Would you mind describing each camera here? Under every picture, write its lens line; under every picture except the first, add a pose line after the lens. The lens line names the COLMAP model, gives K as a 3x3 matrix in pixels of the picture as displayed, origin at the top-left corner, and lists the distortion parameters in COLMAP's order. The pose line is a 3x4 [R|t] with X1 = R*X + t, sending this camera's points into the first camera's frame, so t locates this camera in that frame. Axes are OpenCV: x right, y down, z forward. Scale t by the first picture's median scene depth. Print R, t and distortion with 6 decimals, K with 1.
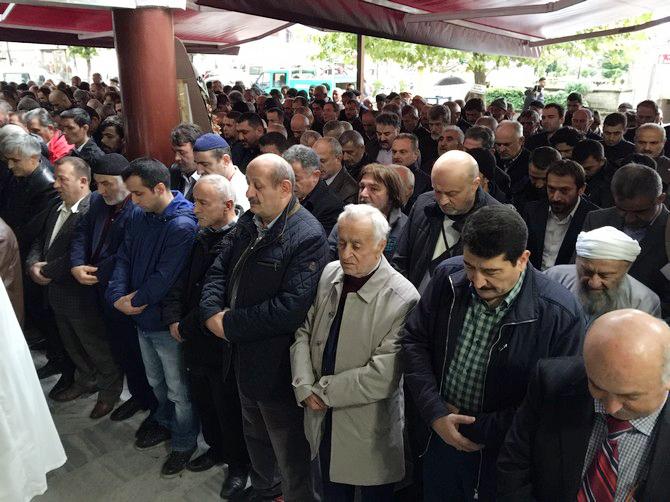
lens RADIAL K [[565.8, 0, 333.8], [0, 565.8, 247.9], [0, 0, 1]] dist [0.094226, -0.142442]
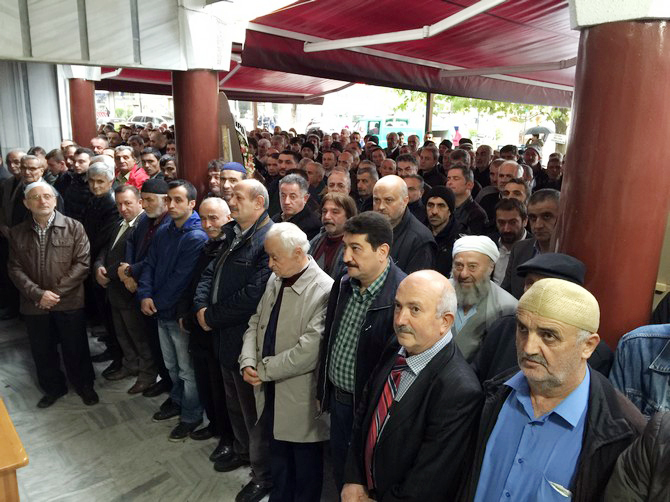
lens RADIAL K [[565.8, 0, 333.8], [0, 565.8, 247.9], [0, 0, 1]] dist [0.094226, -0.142442]
pose [[0.982511, 0.052256, -0.178721, 0.233967], [-0.065946, 0.995256, -0.071531, 0.049182], [0.174136, 0.082066, 0.981296, -0.171057]]
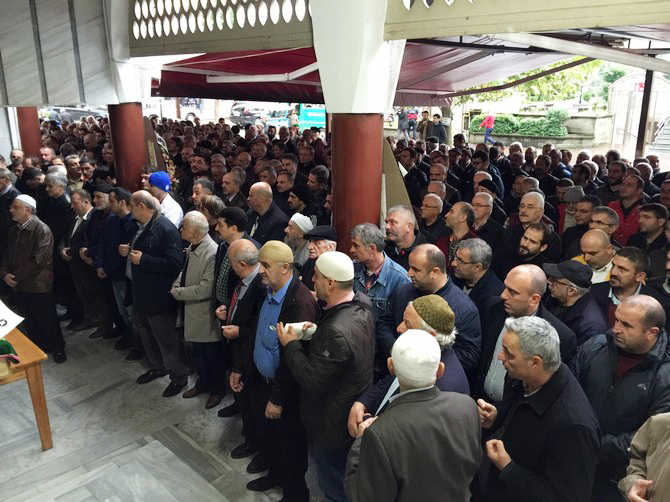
lens RADIAL K [[565.8, 0, 333.8], [0, 565.8, 247.9], [0, 0, 1]] dist [0.094226, -0.142442]
pose [[0.997567, 0.006227, -0.069439, 0.461821], [-0.008282, 0.999535, -0.029336, 0.079218], [0.069224, 0.029839, 0.997155, -0.741090]]
